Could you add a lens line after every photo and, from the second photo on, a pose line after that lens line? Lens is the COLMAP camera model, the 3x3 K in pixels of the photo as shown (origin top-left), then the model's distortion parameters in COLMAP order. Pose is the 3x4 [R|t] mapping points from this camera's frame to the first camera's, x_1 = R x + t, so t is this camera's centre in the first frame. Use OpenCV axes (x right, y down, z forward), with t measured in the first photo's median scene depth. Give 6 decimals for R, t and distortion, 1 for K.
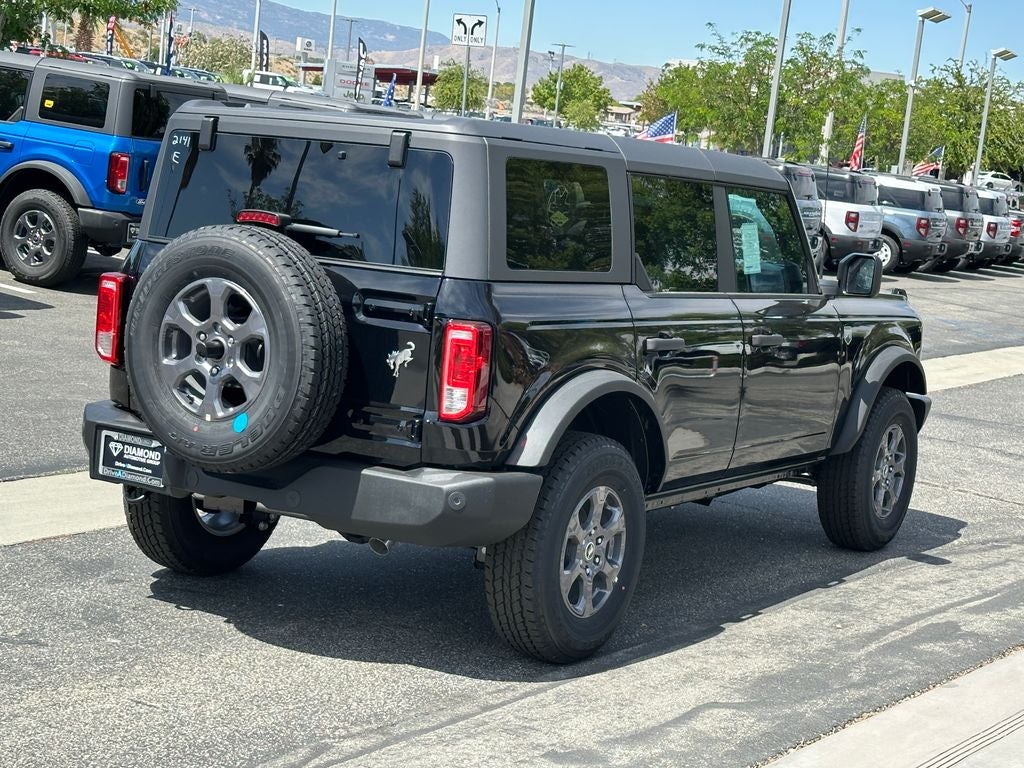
lens RADIAL K [[1816.8, 0, 512.0], [0, 1816.8, 384.0], [0, 0, 1]] dist [0.020856, -0.005335]
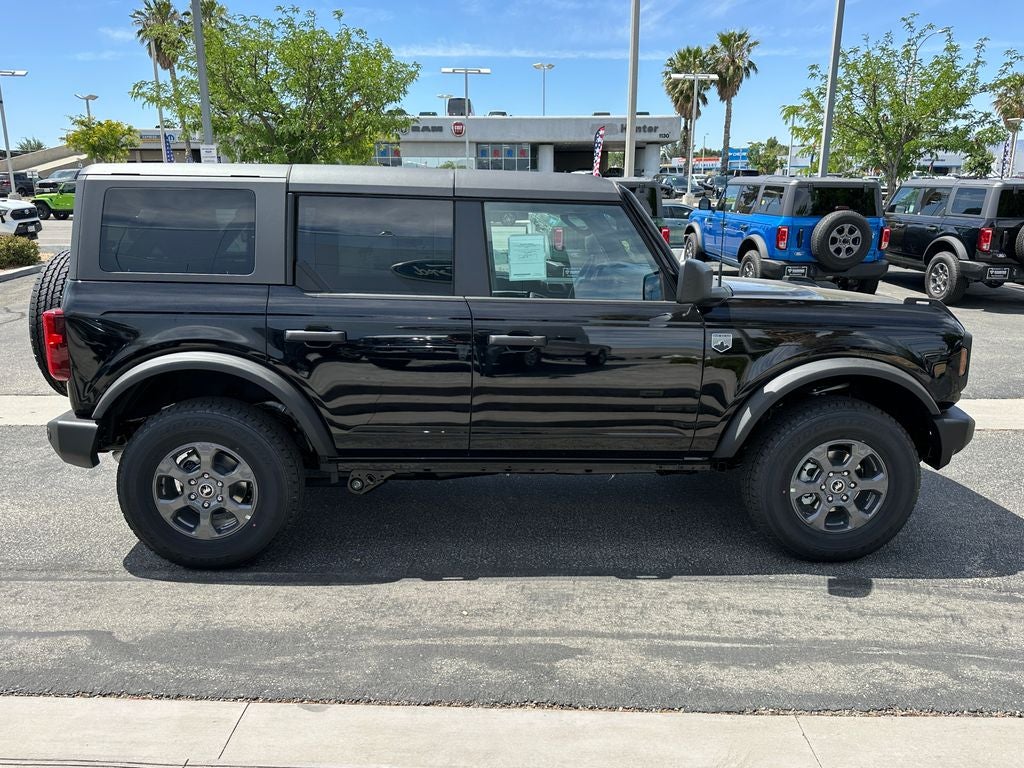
lens RADIAL K [[768.9, 0, 512.0], [0, 768.9, 384.0], [0, 0, 1]] dist [0.023015, -0.007813]
pose [[0.559544, 0.091901, -0.823690, 0.612775], [-0.055558, 0.995757, 0.073357, -0.037344], [0.826936, 0.004716, 0.562276, 0.856426]]
